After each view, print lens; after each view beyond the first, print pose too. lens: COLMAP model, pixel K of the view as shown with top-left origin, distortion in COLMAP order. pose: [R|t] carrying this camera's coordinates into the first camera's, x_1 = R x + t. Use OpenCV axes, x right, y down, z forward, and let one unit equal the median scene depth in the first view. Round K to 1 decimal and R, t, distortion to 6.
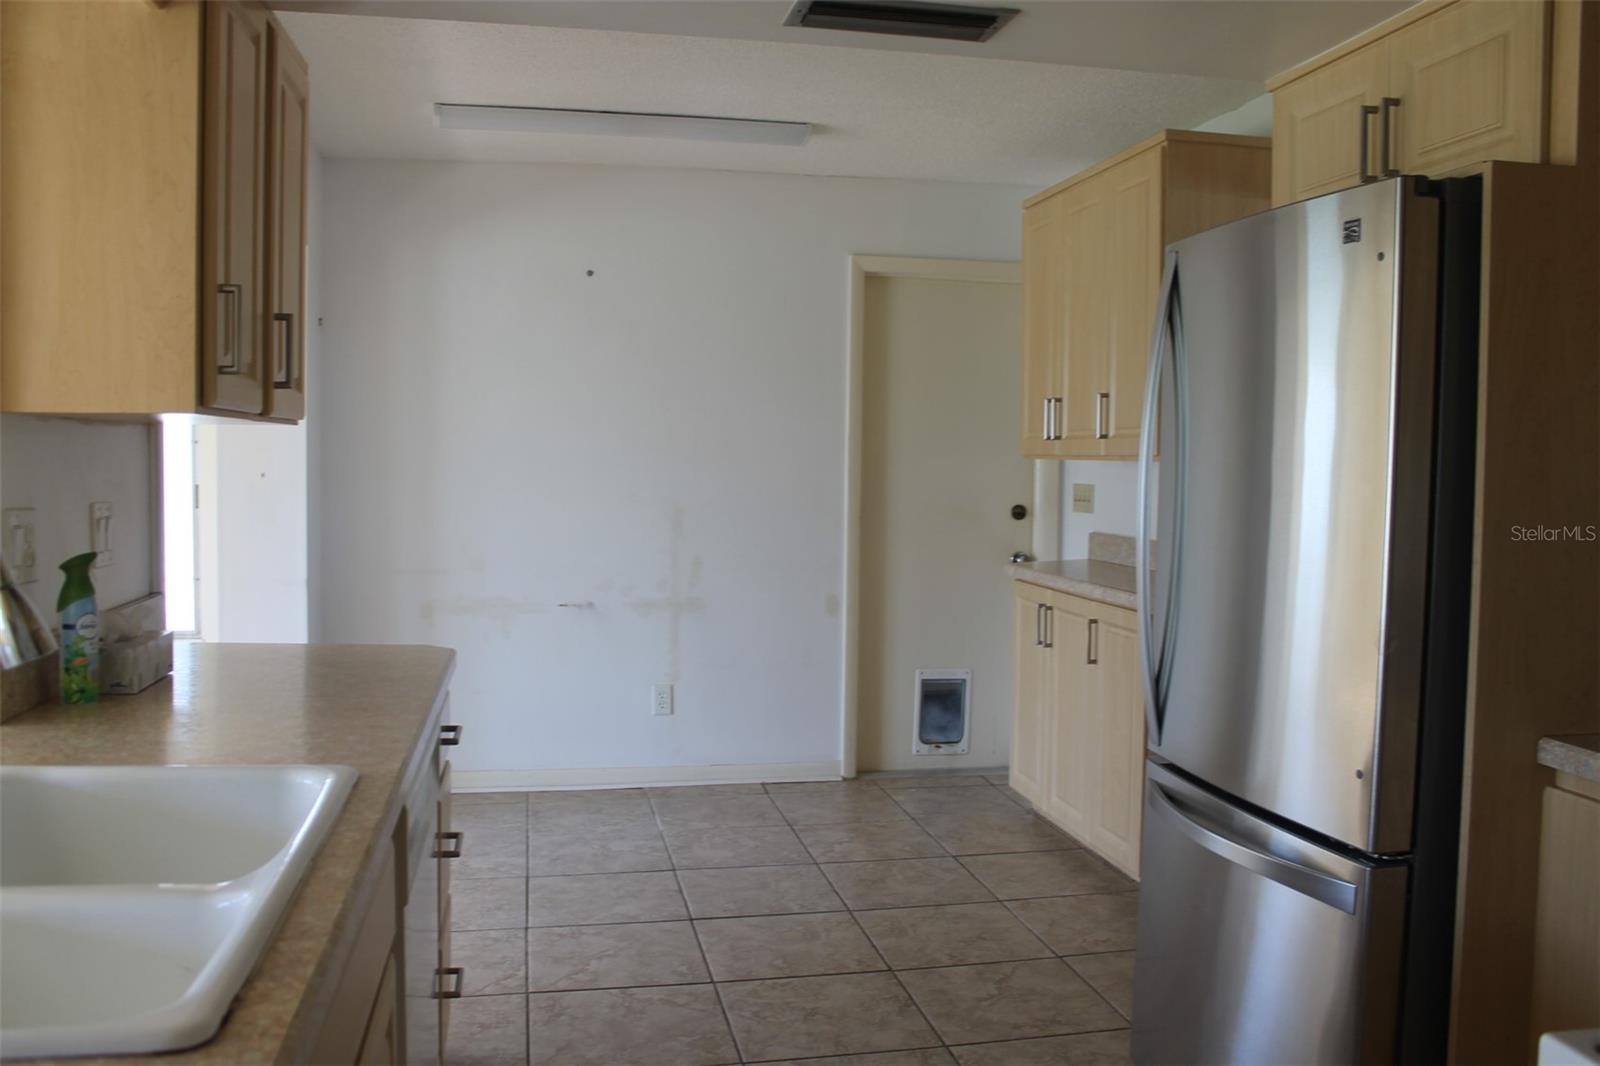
lens RADIAL K [[1352.0, 0, 799.3], [0, 1352.0, 524.4], [0, 0, 1]] dist [-0.164421, 0.148002]
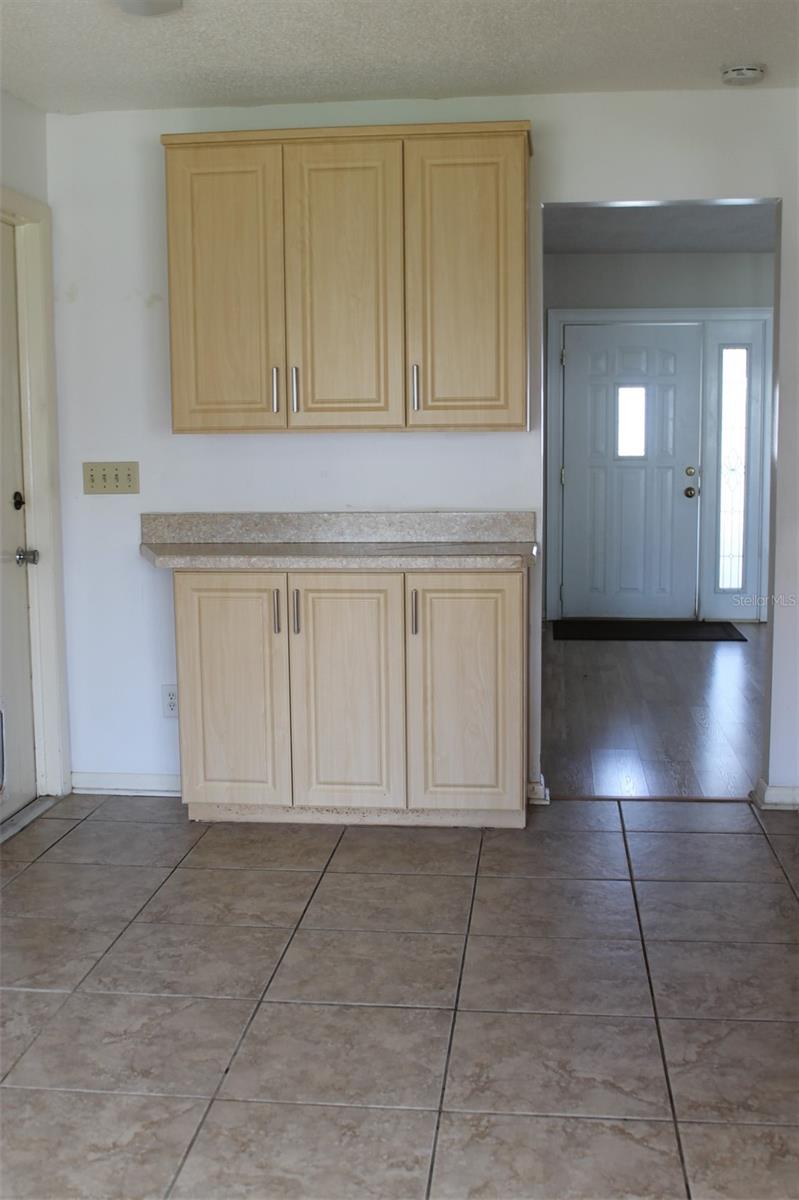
lens RADIAL K [[1335.1, 0, 399.5], [0, 1335.1, 600.0], [0, 0, 1]] dist [-0.119535, 0.163820]
pose [[0.299782, -0.138507, 0.943900, -0.900202], [0.062666, 0.990127, 0.125387, -0.059024], [-0.951947, 0.021561, 0.305502, 0.862027]]
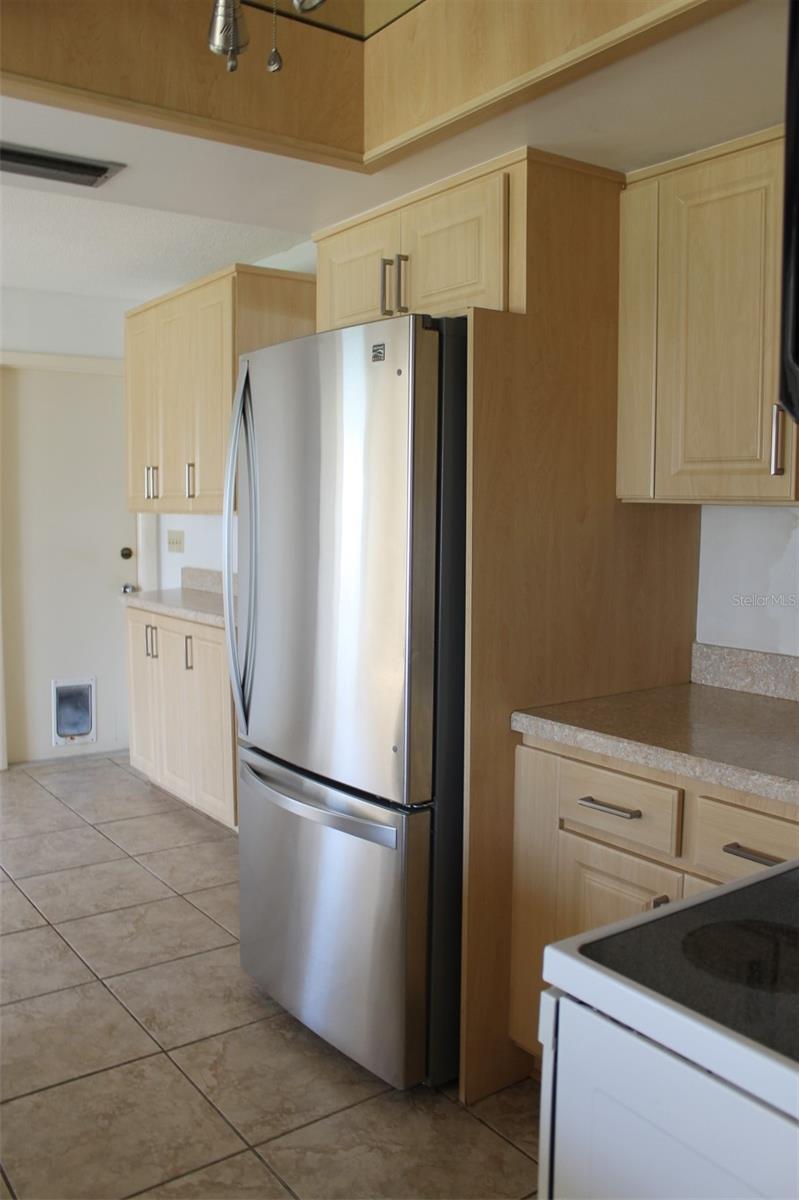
lens RADIAL K [[1014.0, 0, 393.7], [0, 1014.0, 603.7], [0, 0, 1]] dist [-0.164421, 0.148002]
pose [[0.910184, -0.049255, 0.411265, -0.003298], [0.027970, 0.997947, 0.057619, -0.014828], [-0.413259, -0.040941, 0.909693, 0.022717]]
